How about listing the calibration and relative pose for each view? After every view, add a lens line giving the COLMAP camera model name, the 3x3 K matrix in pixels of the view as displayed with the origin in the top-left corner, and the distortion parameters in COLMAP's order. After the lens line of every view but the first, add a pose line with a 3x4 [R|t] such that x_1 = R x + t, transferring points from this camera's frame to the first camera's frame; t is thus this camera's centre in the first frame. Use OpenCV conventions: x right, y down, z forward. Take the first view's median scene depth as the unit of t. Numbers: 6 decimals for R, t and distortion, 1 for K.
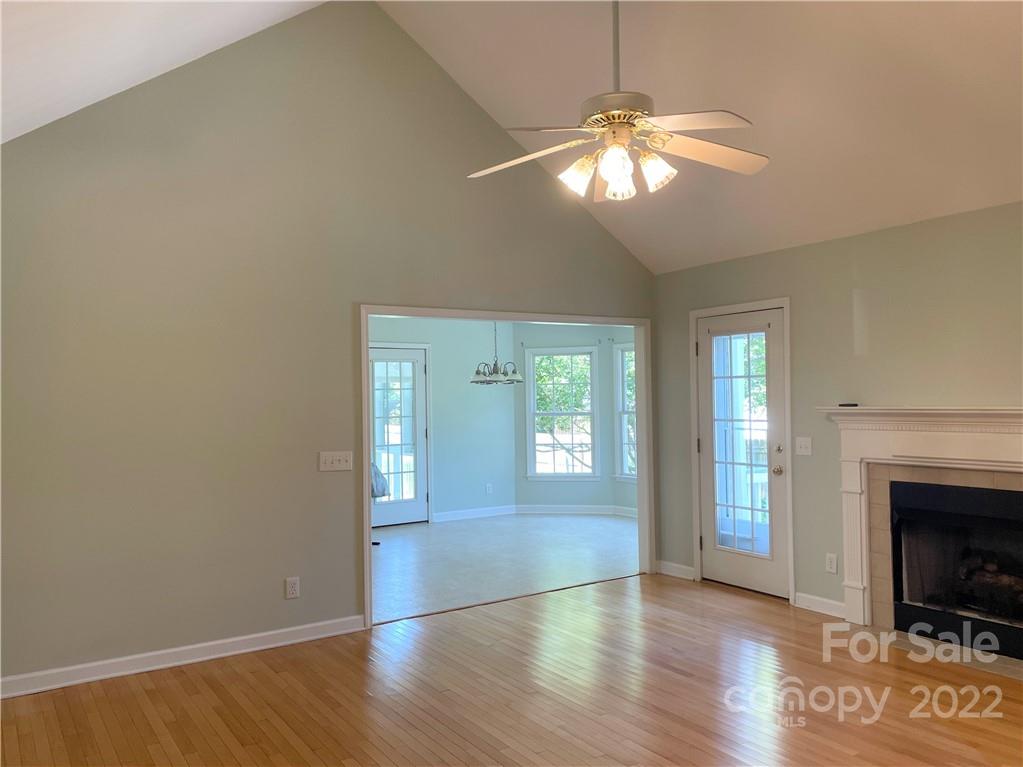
lens RADIAL K [[773.4, 0, 510.3], [0, 773.4, 392.0], [0, 0, 1]] dist [0.075339, -0.095540]
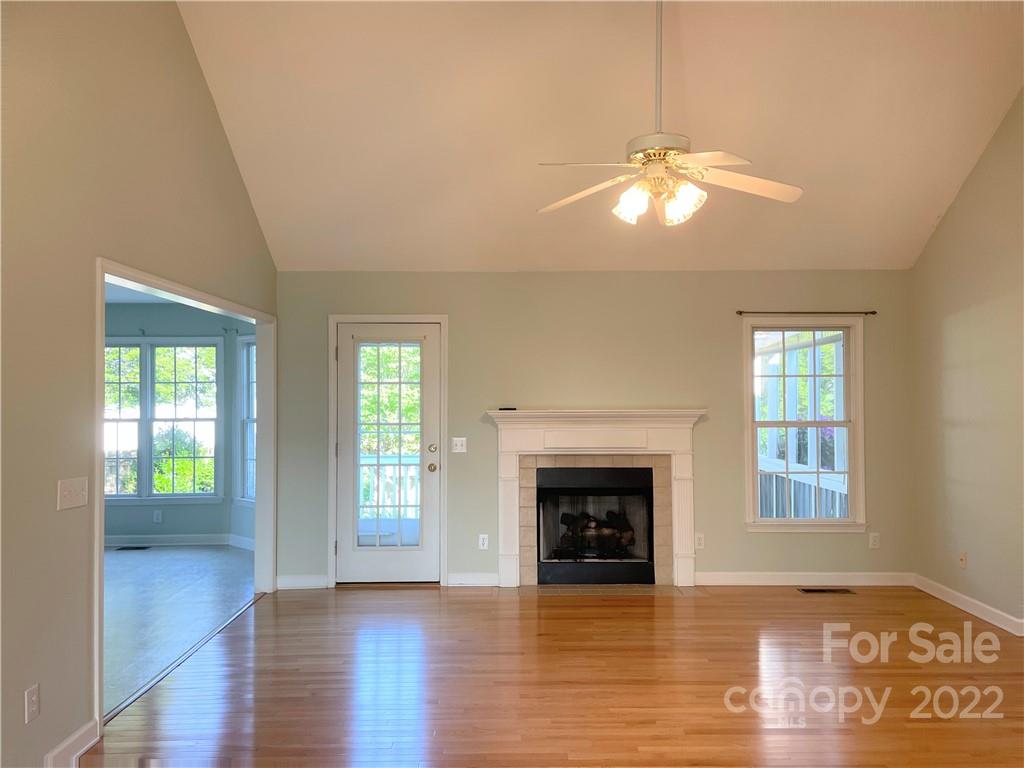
lens RADIAL K [[774.1, 0, 512.8], [0, 774.1, 377.0], [0, 0, 1]] dist [0.075339, -0.095540]
pose [[0.559783, 0.027785, 0.828173, -0.529190], [-0.010335, 0.999594, -0.026550, -0.001356], [-0.828575, 0.006303, 0.559843, 0.287625]]
